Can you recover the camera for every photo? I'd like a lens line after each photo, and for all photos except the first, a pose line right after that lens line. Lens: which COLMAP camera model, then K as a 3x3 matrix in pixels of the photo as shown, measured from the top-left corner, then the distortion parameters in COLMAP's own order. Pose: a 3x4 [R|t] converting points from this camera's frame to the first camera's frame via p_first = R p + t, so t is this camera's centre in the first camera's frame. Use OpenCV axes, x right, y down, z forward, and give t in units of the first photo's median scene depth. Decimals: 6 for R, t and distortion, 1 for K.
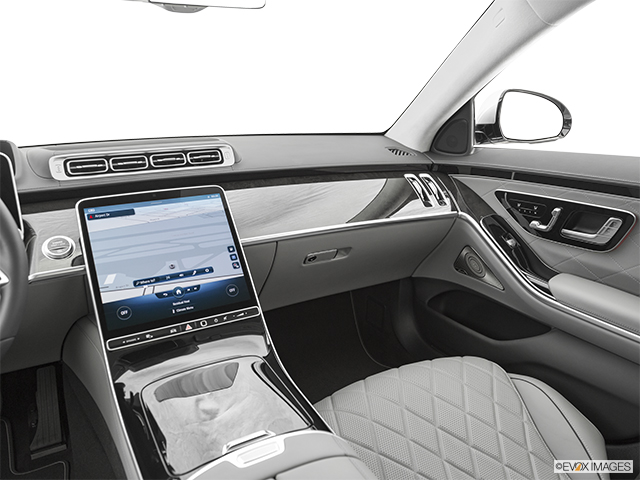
lens RADIAL K [[500.2, 0, 337.9], [0, 500.2, 240.0], [0, 0, 1]] dist [-0.033940, 0.005201]
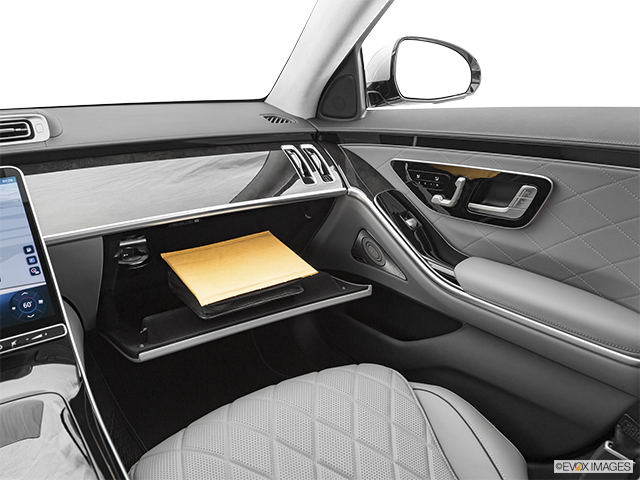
lens RADIAL K [[515.9, 0, 311.4], [0, 515.9, 241.2], [0, 0, 1]] dist [-0.005468, -0.014575]
pose [[0.996910, -0.050934, 0.059802, 0.154280], [0.049413, 0.998423, 0.026649, 0.005642], [-0.061065, -0.023612, 0.997854, 0.187331]]
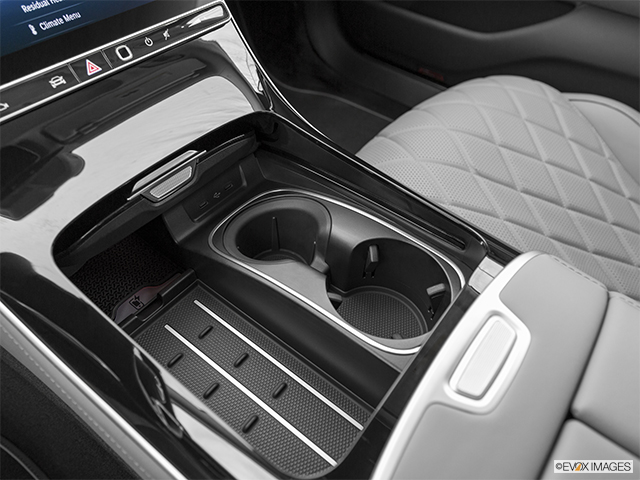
lens RADIAL K [[479.1, 0, 323.3], [0, 479.1, 233.9], [0, 0, 1]] dist [0.001130, 0.007973]
pose [[0.927186, -0.238851, 0.288576, -0.227340], [0.052435, 0.845523, 0.531358, 0.078559], [-0.370913, -0.477537, 0.796481, 0.471674]]
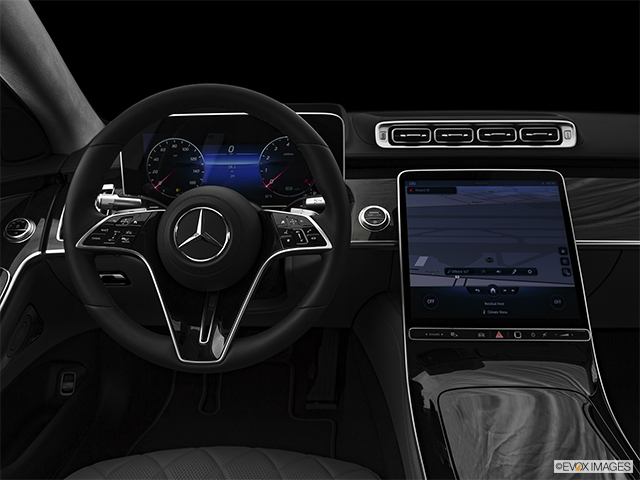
lens RADIAL K [[500.2, 0, 319.0], [0, 500.2, 236.9], [0, 0, 1]] dist [-0.033940, 0.005201]
pose [[0.841195, 0.168451, -0.513823, -0.128049], [-0.151657, 0.985596, 0.074833, -0.003974], [0.519028, 0.014976, 0.854626, 0.102411]]
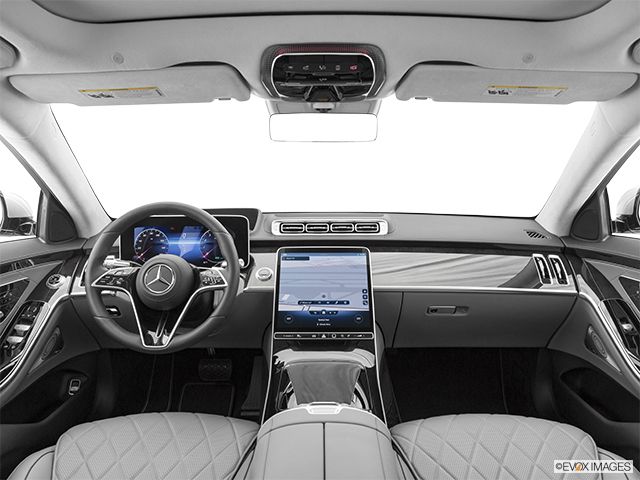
lens RADIAL K [[479.1, 0, 325.7], [0, 479.1, 245.0], [0, 0, 1]] dist [0.001130, 0.007973]
pose [[0.853145, 0.084697, -0.514753, 0.366660], [-0.150853, 0.984631, -0.088011, 0.024217], [0.499387, 0.152738, 0.852809, -0.243539]]
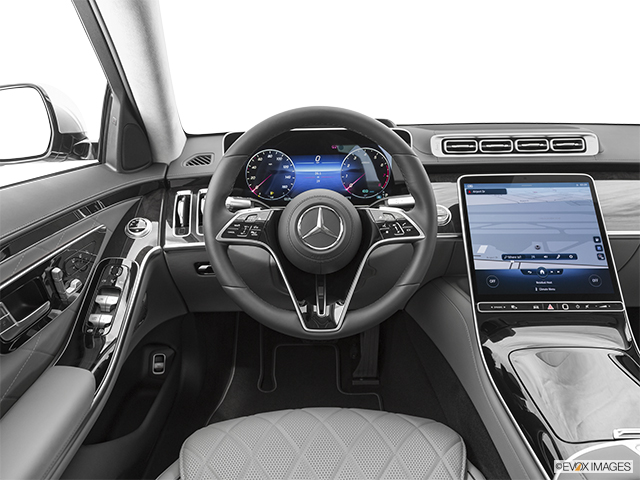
lens RADIAL K [[479.1, 0, 314.1], [0, 479.1, 243.9], [0, 0, 1]] dist [0.001130, 0.007973]
pose [[0.862781, 0.160312, -0.479488, -0.224164], [-0.142592, 0.987054, 0.073433, 0.034584], [0.485053, 0.005014, 0.874471, -0.100114]]
